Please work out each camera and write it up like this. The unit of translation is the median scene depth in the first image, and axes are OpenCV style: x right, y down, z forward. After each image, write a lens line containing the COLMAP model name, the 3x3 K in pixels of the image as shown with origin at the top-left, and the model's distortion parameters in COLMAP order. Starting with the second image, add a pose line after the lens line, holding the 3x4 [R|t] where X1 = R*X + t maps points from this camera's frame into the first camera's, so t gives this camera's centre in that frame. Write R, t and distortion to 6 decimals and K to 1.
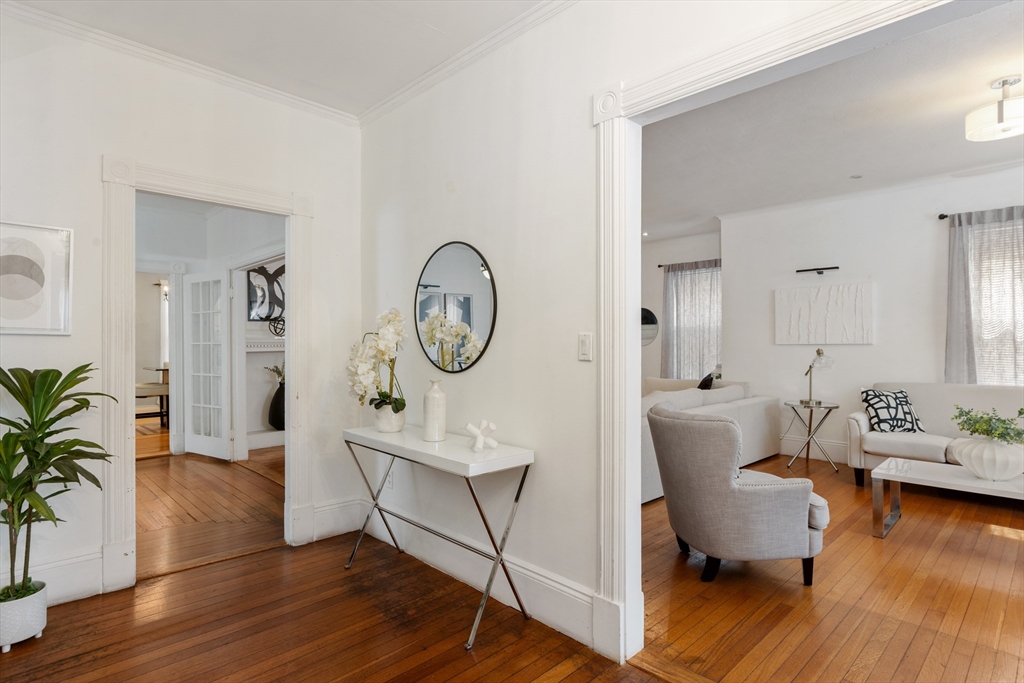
lens RADIAL K [[530.3, 0, 512.5], [0, 530.3, 341.7], [0, 0, 1]] dist [0.003918, -0.000573]
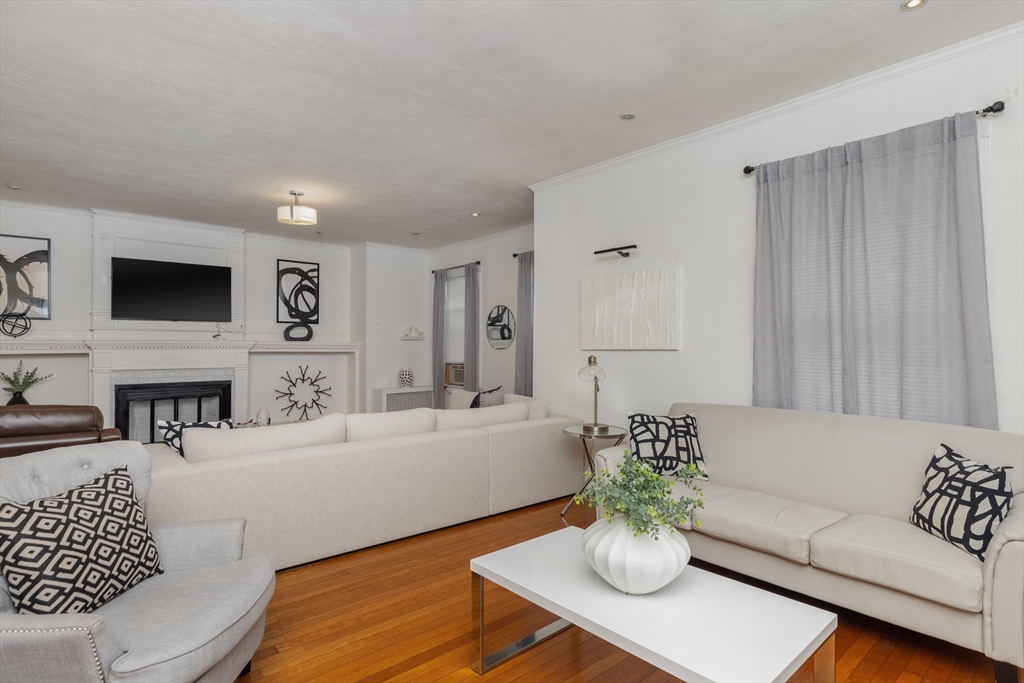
lens RADIAL K [[530.3, 0, 510.1], [0, 530.3, 340.1], [0, 0, 1]] dist [0.003918, -0.000573]
pose [[0.998403, 0.004374, -0.056318, 0.558388], [-0.004869, 0.999951, -0.008652, -0.001486], [0.056277, 0.008912, 0.998375, 0.291705]]
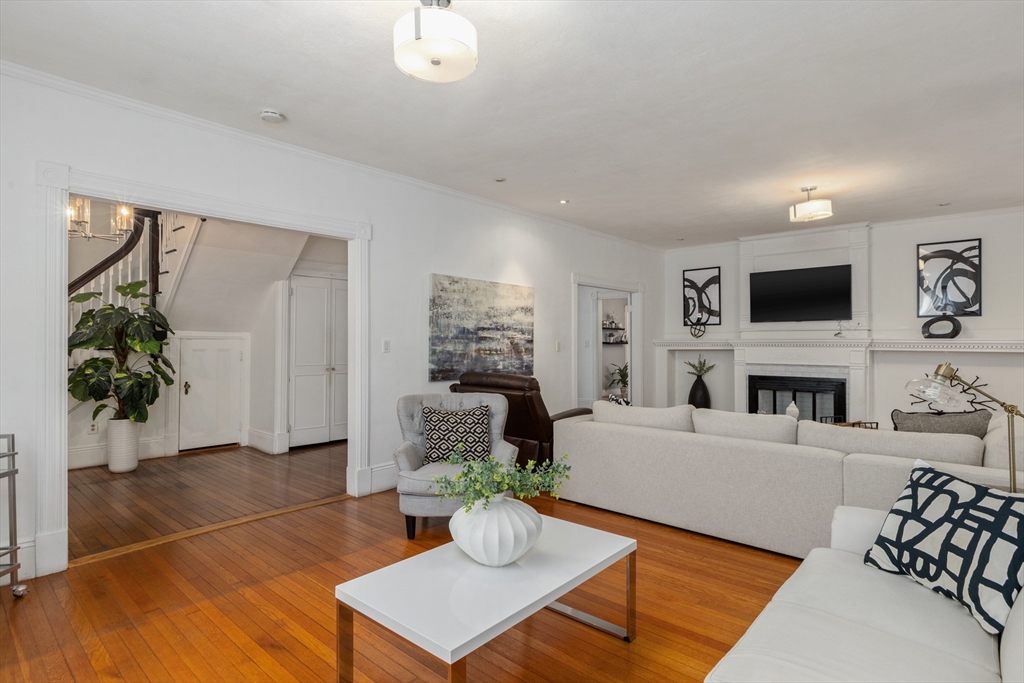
lens RADIAL K [[530.3, 0, 513.5], [0, 530.3, 338.4], [0, 0, 1]] dist [0.003918, -0.000573]
pose [[0.079012, -0.003087, -0.996869, 1.082208], [0.002847, 0.999992, -0.002871, -0.007899], [0.996870, -0.002612, 0.079020, 0.678629]]
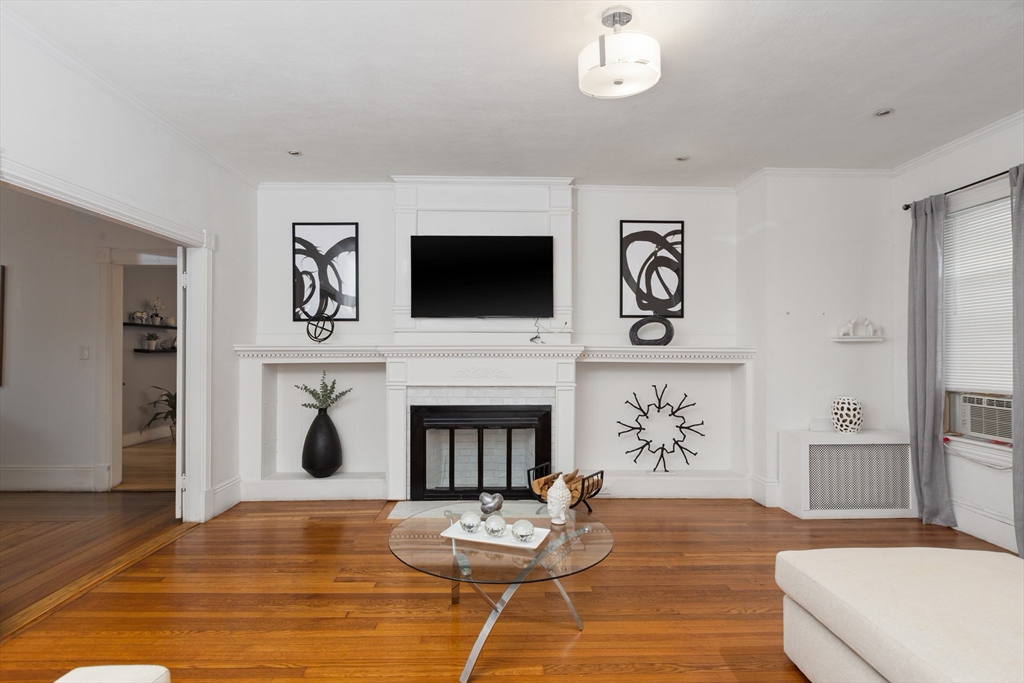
lens RADIAL K [[530.7, 0, 508.9], [0, 530.7, 344.4], [0, 0, 1]] dist [0.002157, -0.001804]
pose [[0.736763, 0.000144, -0.676151, 0.312132], [-0.003057, 0.999990, -0.003118, -0.007286], [0.676144, 0.004364, 0.736757, 0.931381]]
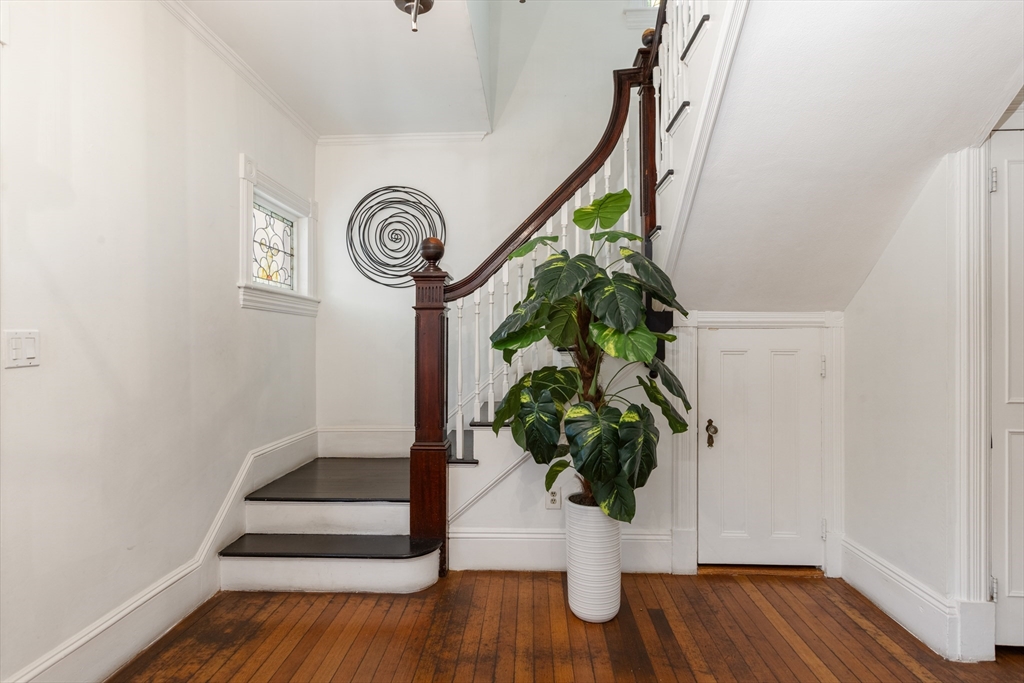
lens RADIAL K [[530.3, 0, 513.3], [0, 530.3, 336.9], [0, 0, 1]] dist [0.003918, -0.000573]
pose [[-0.713658, -0.000629, -0.700494, 0.302537], [0.009936, 0.999890, -0.011020, 0.001495], [0.700423, -0.014824, -0.713574, 0.256183]]
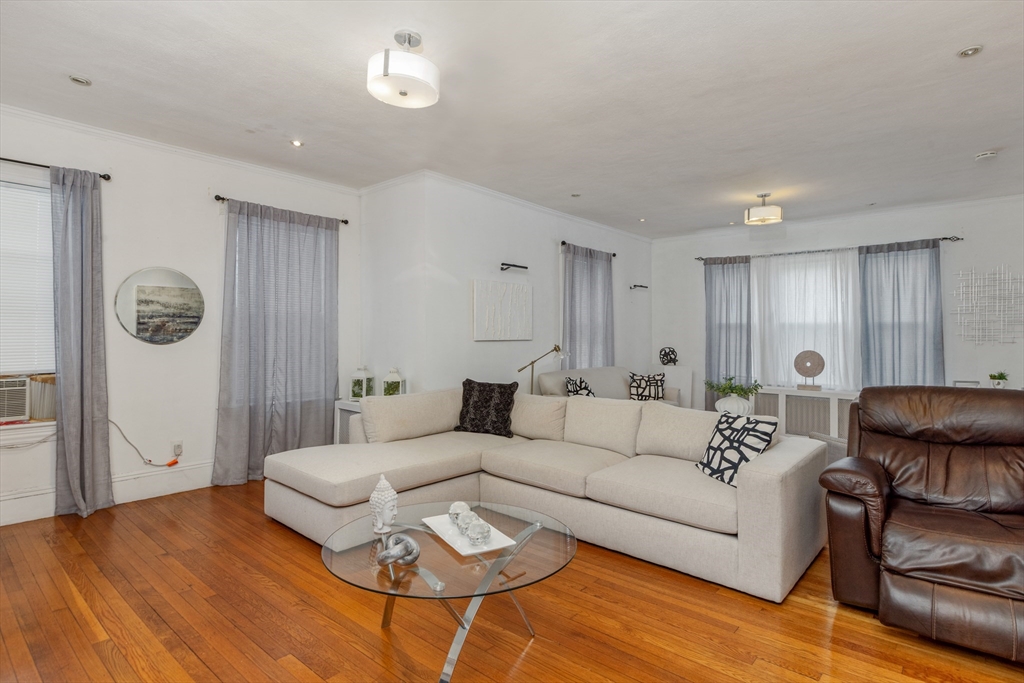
lens RADIAL K [[530.3, 0, 509.4], [0, 530.3, 334.0], [0, 0, 1]] dist [0.003918, -0.000573]
pose [[-0.088193, 0.007712, 0.996074, -0.506376], [-0.006316, 0.999946, -0.008302, 0.001461], [-0.996083, -0.007023, -0.088139, 1.306566]]
